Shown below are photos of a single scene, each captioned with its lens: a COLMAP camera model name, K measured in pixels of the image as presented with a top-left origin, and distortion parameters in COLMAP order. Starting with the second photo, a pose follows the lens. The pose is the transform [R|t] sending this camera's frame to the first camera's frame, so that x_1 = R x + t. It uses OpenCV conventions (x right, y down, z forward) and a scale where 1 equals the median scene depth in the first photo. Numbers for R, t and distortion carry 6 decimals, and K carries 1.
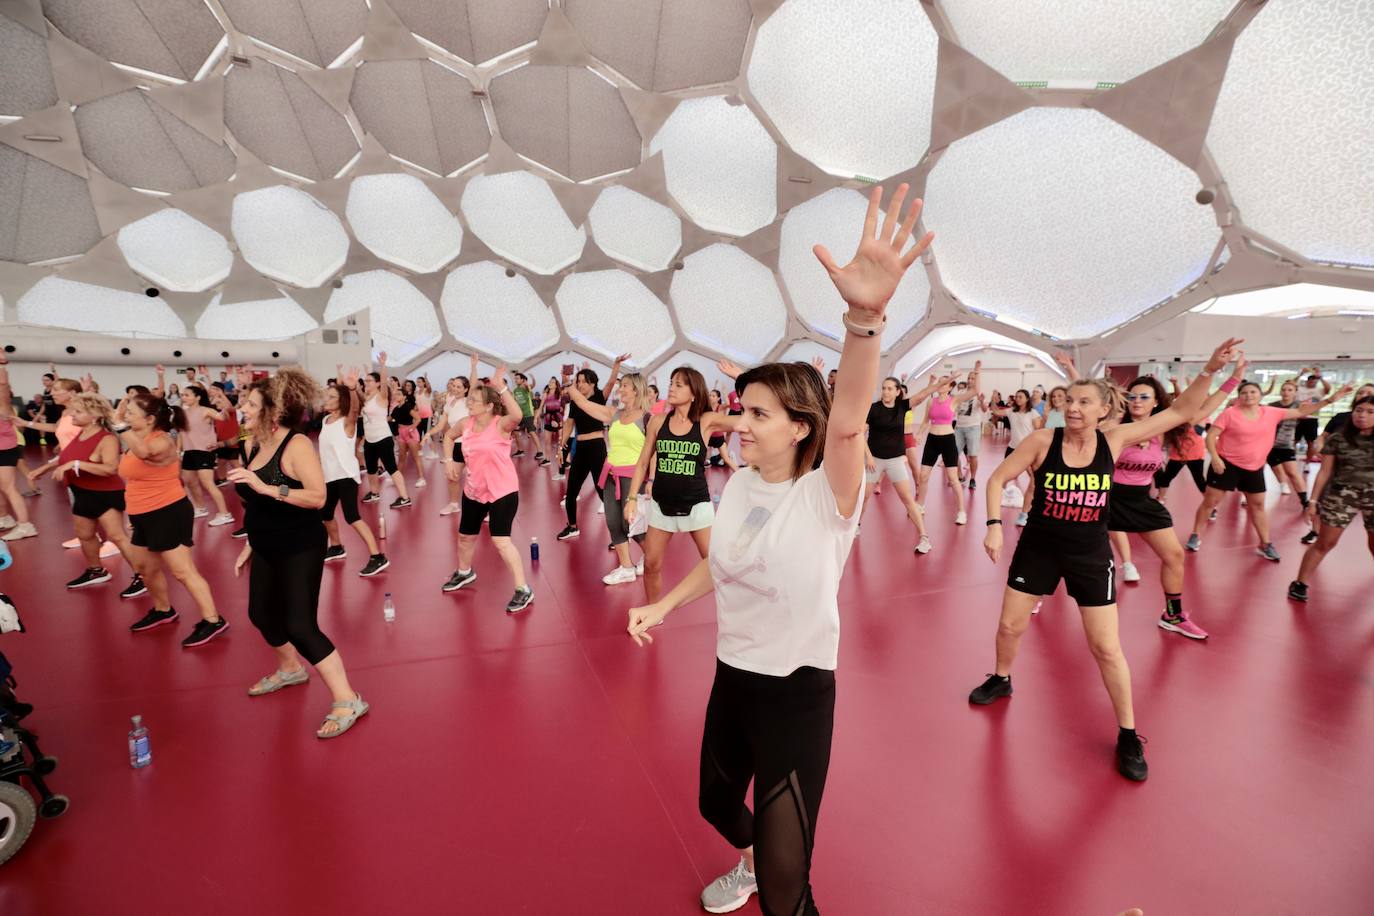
lens RADIAL K [[622.7, 0, 691.5], [0, 622.7, 458.9], [0, 0, 1]] dist [-0.045588, 0.013398]
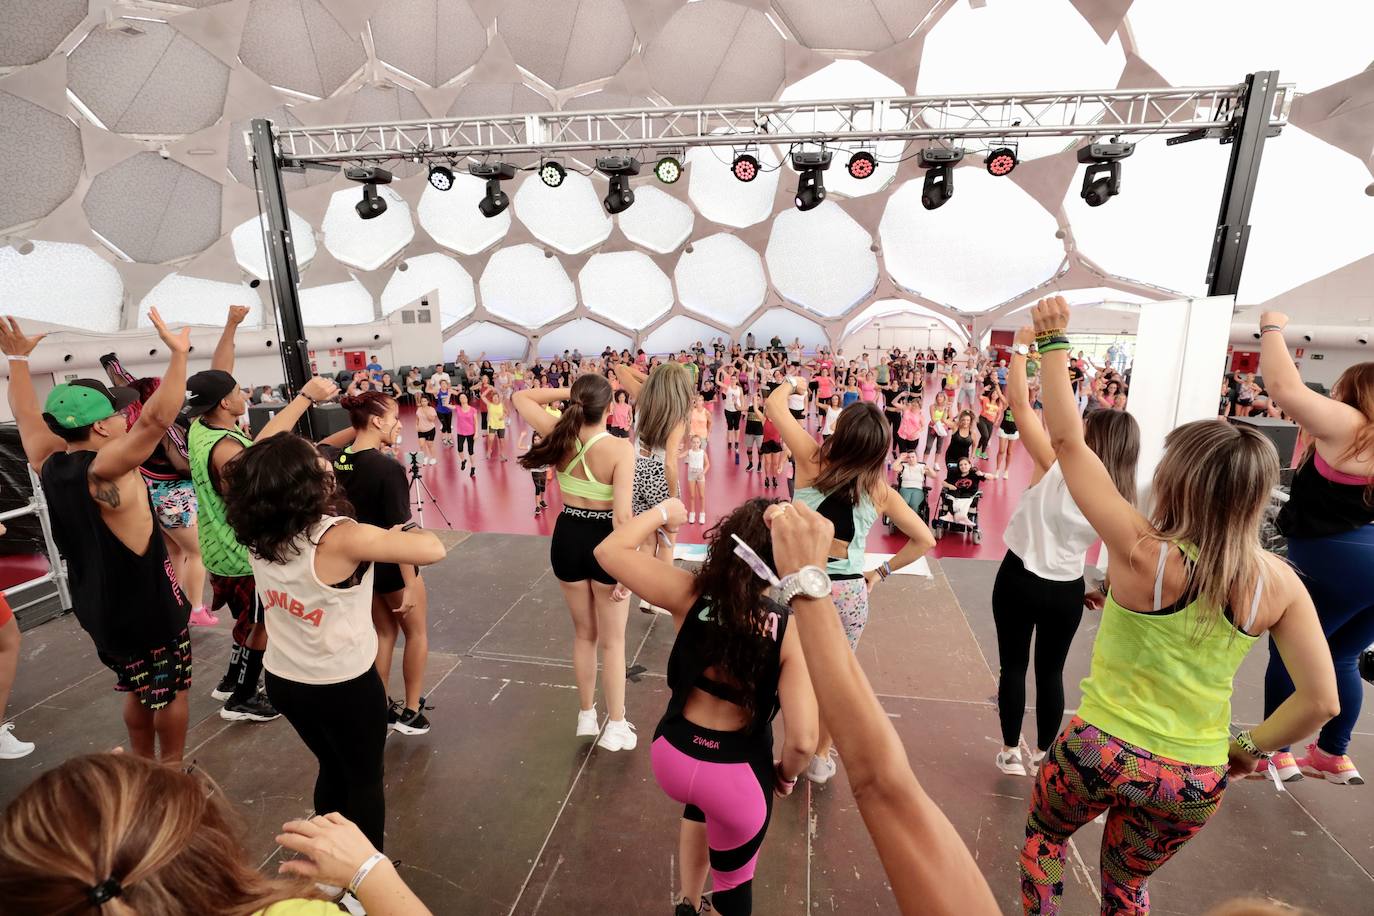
lens RADIAL K [[647.7, 0, 691.6], [0, 647.7, 459.0], [0, 0, 1]] dist [-0.045068, 0.013699]
pose [[0.955122, -0.085887, 0.283488, -0.463604], [0.053120, 0.991191, 0.121324, -0.058641], [-0.291410, -0.100820, 0.951270, -0.301308]]
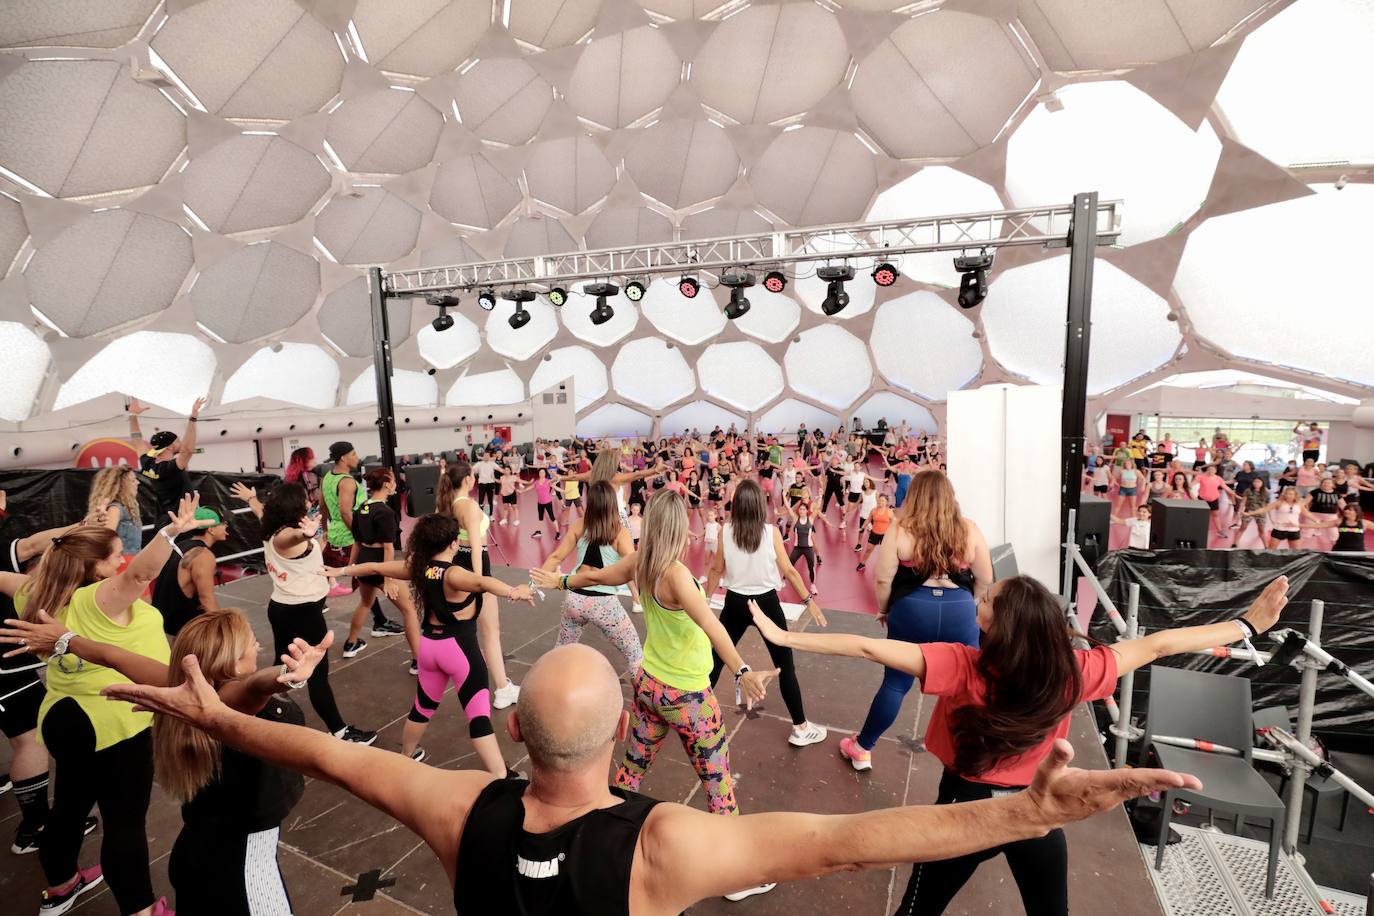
lens RADIAL K [[622.7, 0, 691.5], [0, 622.7, 458.9], [0, 0, 1]] dist [-0.045588, 0.013398]
pose [[0.998061, -0.026044, 0.056538, -0.369467], [0.026578, 0.999609, -0.008716, -0.050320], [-0.056288, 0.010202, 0.998362, -0.376343]]
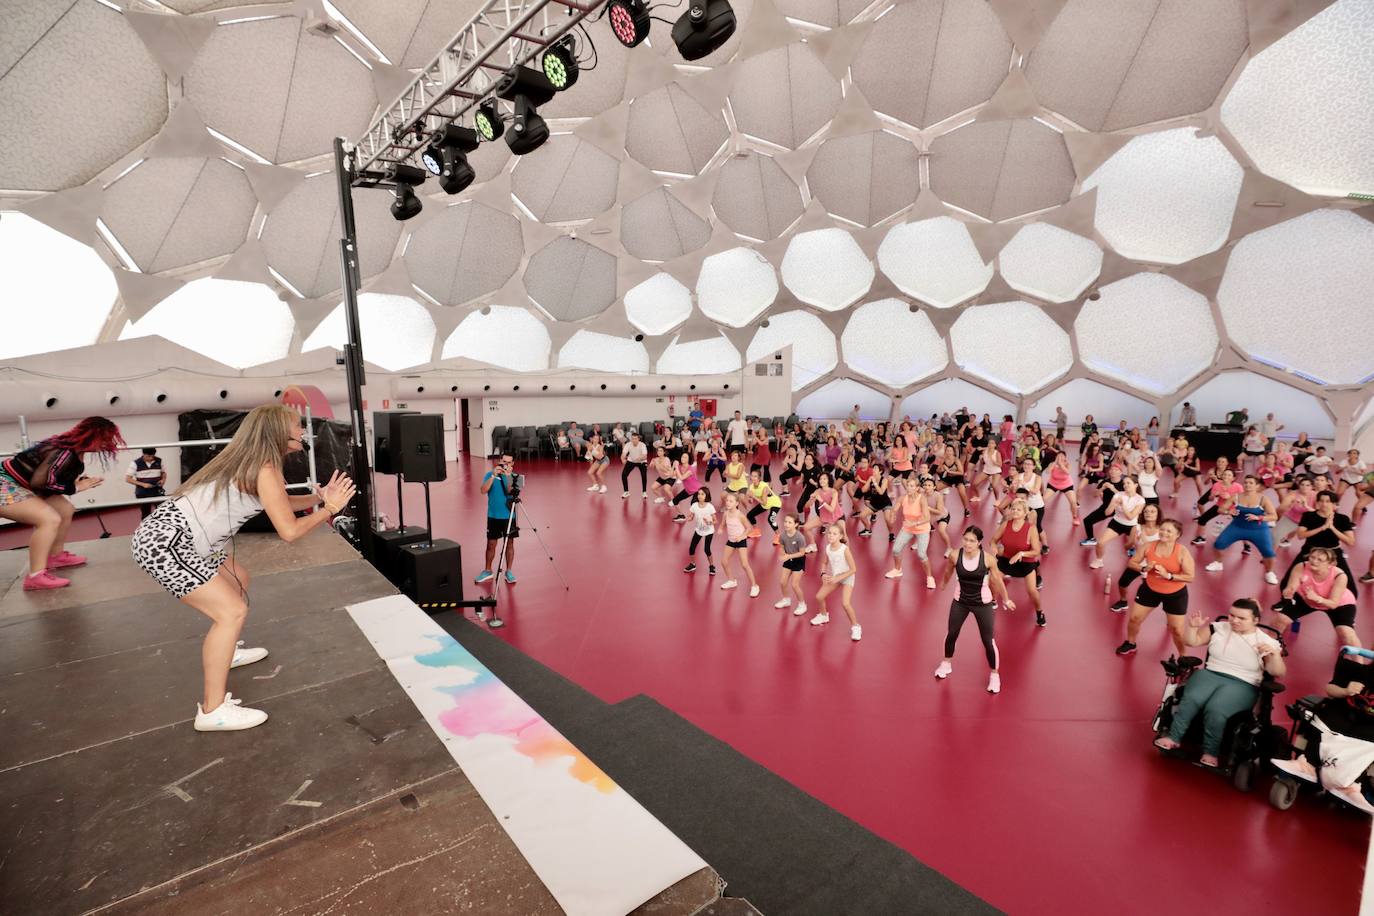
lens RADIAL K [[622.7, 0, 691.5], [0, 622.7, 458.9], [0, 0, 1]] dist [-0.045588, 0.013398]
pose [[0.926859, 0.046606, -0.372506, -0.268603], [-0.044285, 0.998909, 0.014790, -0.041596], [0.372789, 0.002788, 0.927912, -0.163782]]
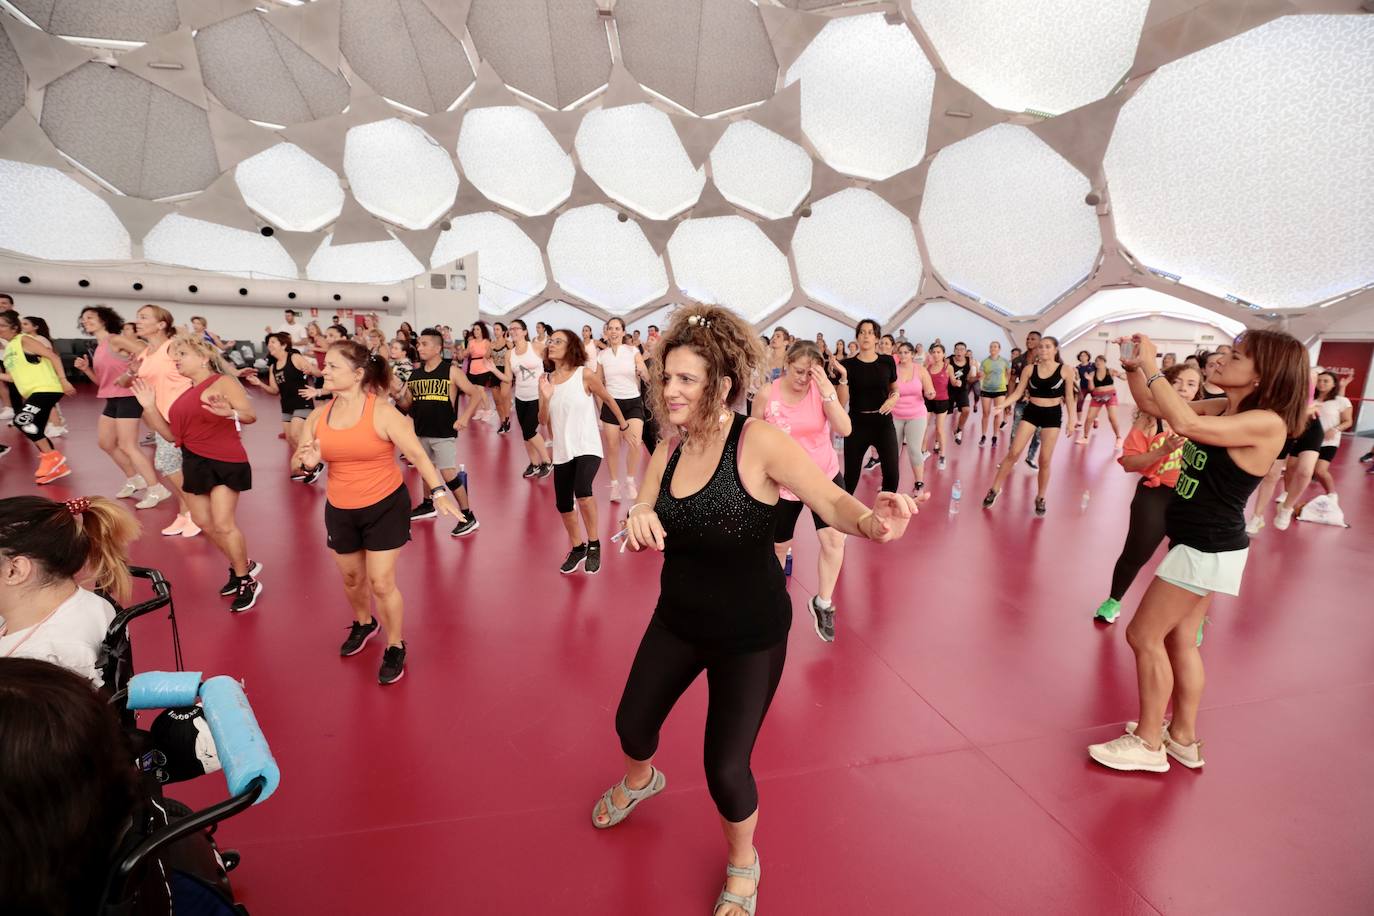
lens RADIAL K [[622.7, 0, 691.5], [0, 622.7, 458.9], [0, 0, 1]] dist [-0.045588, 0.013398]
pose [[0.993595, 0.051783, -0.100434, -0.086104], [-0.044727, 0.996453, 0.071282, -0.009263], [0.103769, -0.066333, 0.992387, 0.065984]]
